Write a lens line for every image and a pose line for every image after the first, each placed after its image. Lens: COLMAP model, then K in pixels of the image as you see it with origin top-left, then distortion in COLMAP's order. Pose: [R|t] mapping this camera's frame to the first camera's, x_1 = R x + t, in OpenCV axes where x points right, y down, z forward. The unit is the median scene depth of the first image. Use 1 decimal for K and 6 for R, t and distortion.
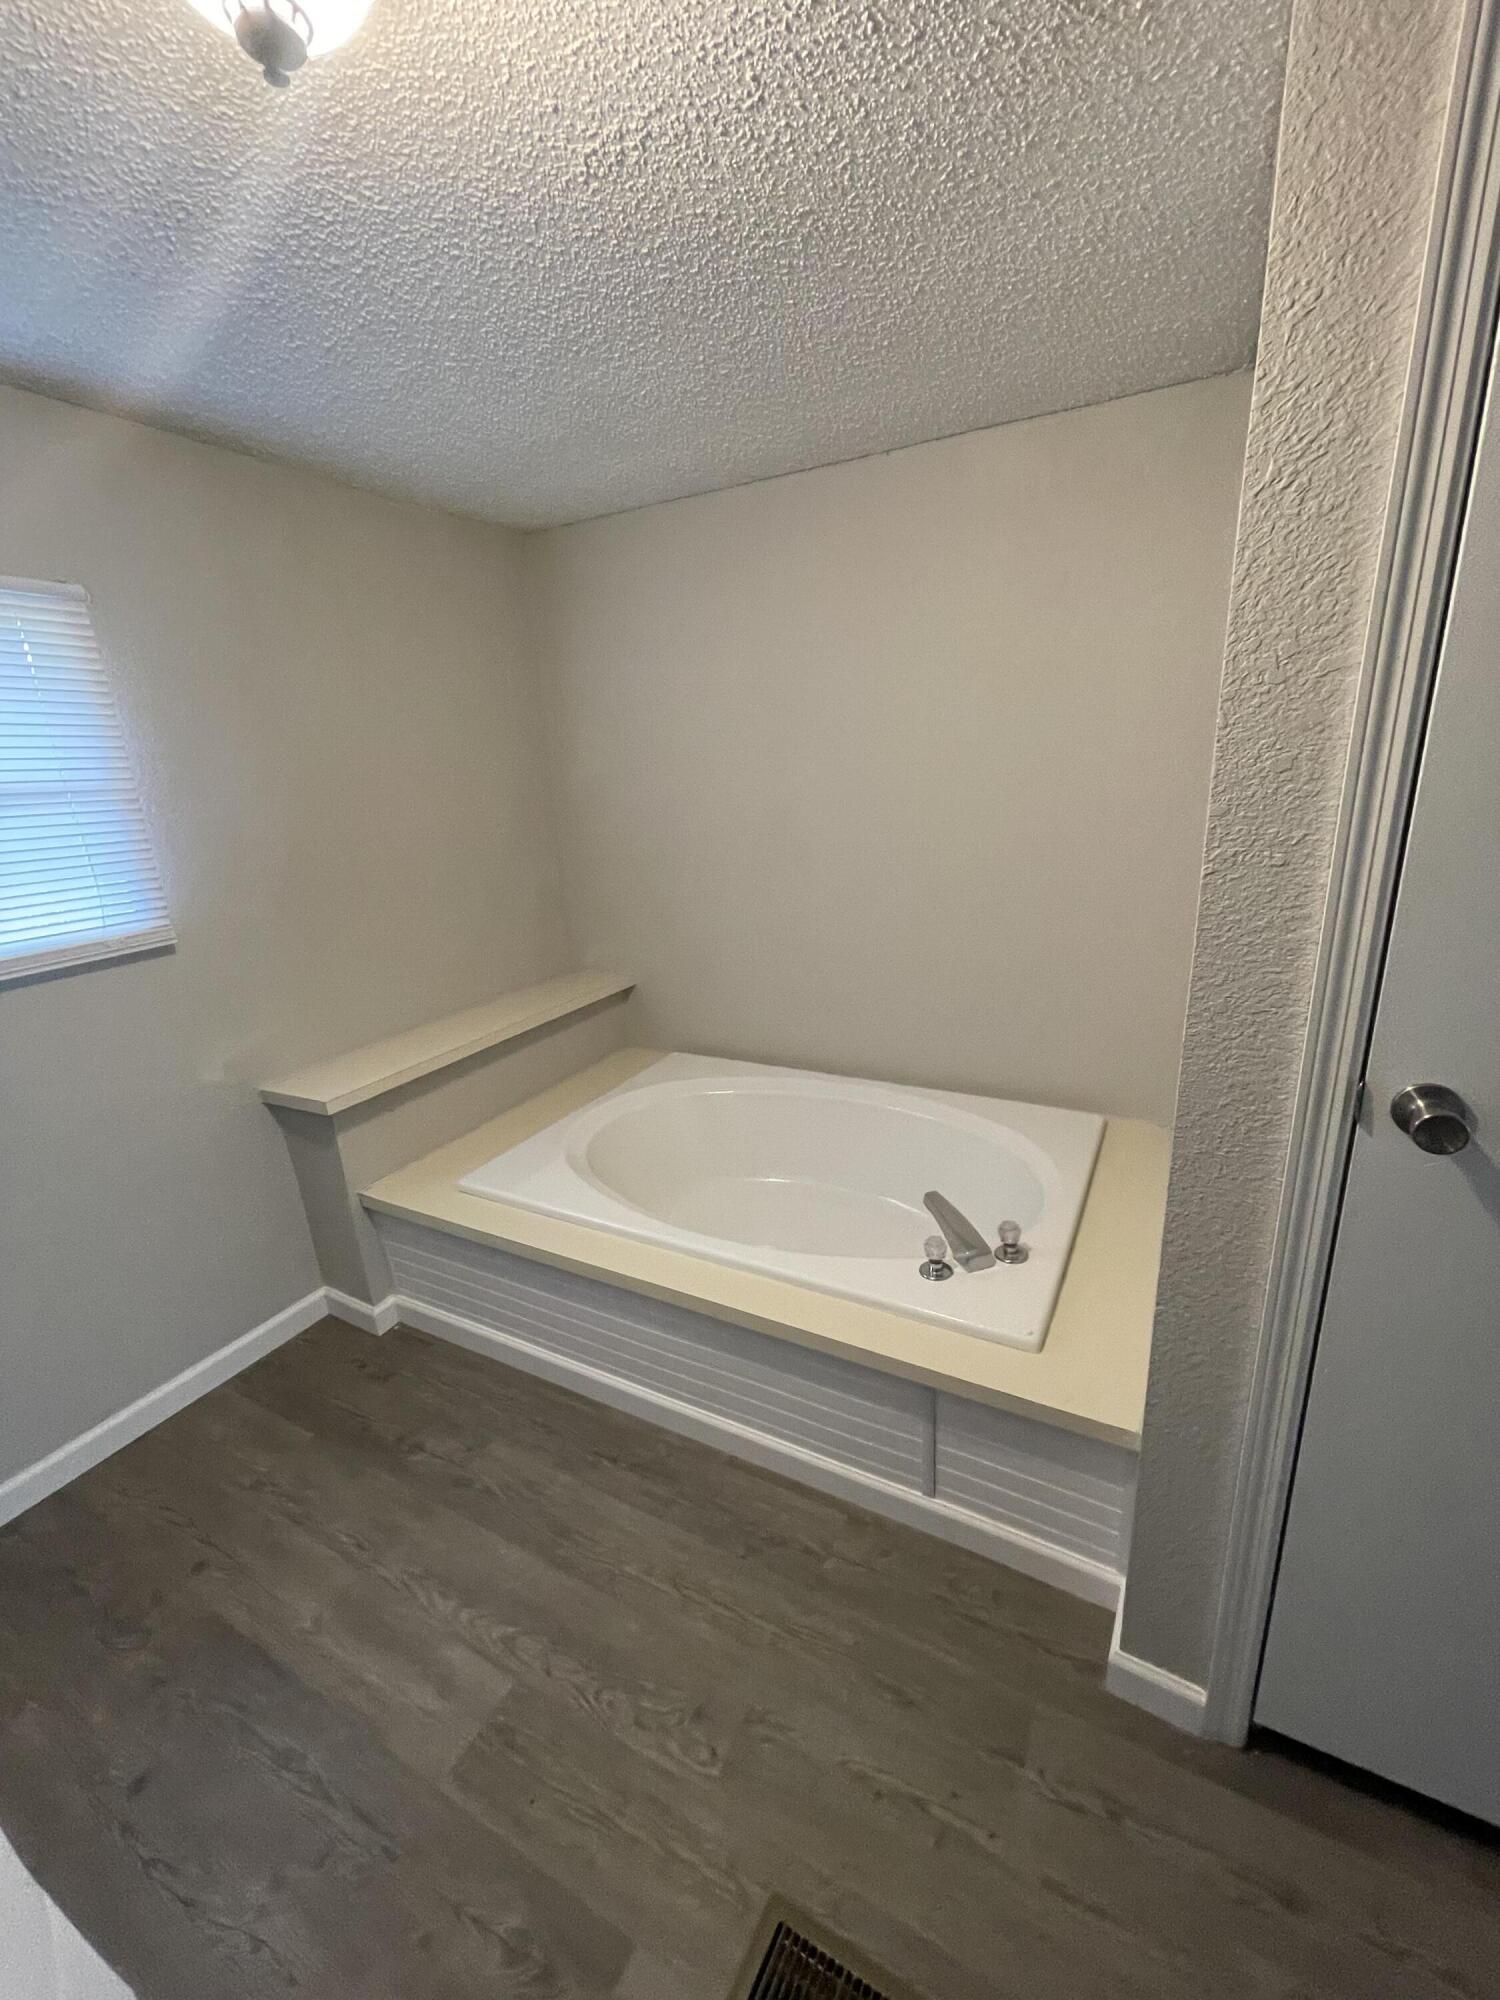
lens RADIAL K [[817.8, 0, 756.7], [0, 817.8, 993.3], [0, 0, 1]] dist [-0.003512, -0.000377]
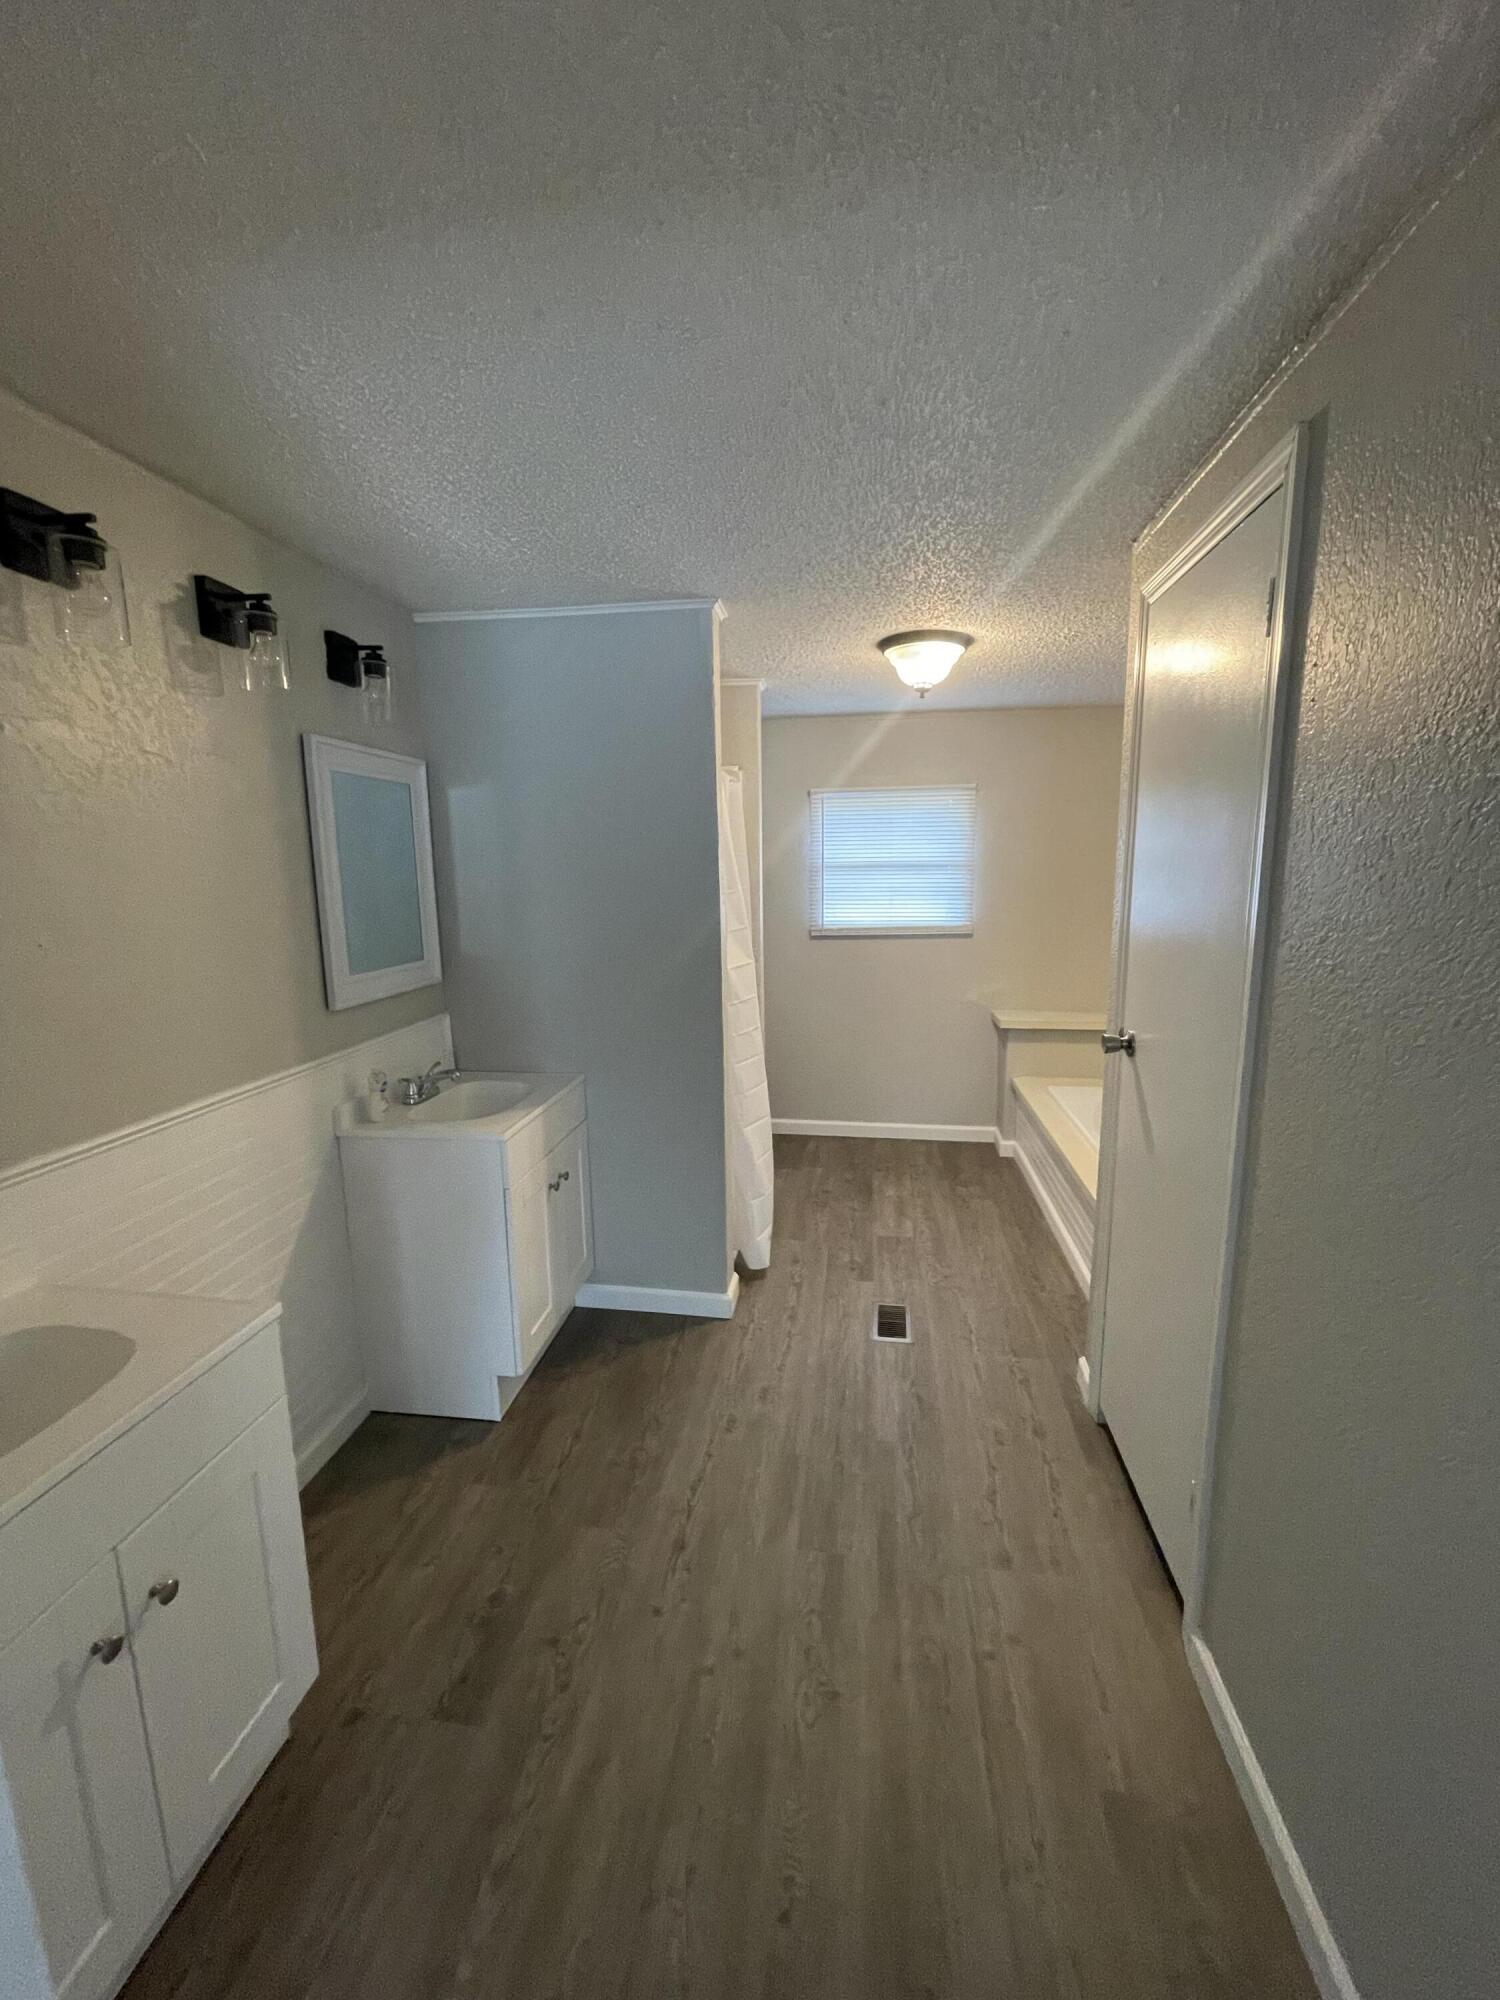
lens RADIAL K [[817.8, 0, 748.9], [0, 817.8, 1001.6], [0, 0, 1]] dist [-0.003512, -0.000377]
pose [[0.346673, 0.209296, -0.914338, 1.261026], [-0.276490, 0.954278, 0.113607, 0.035256], [0.896310, 0.213421, 0.388690, -0.409673]]
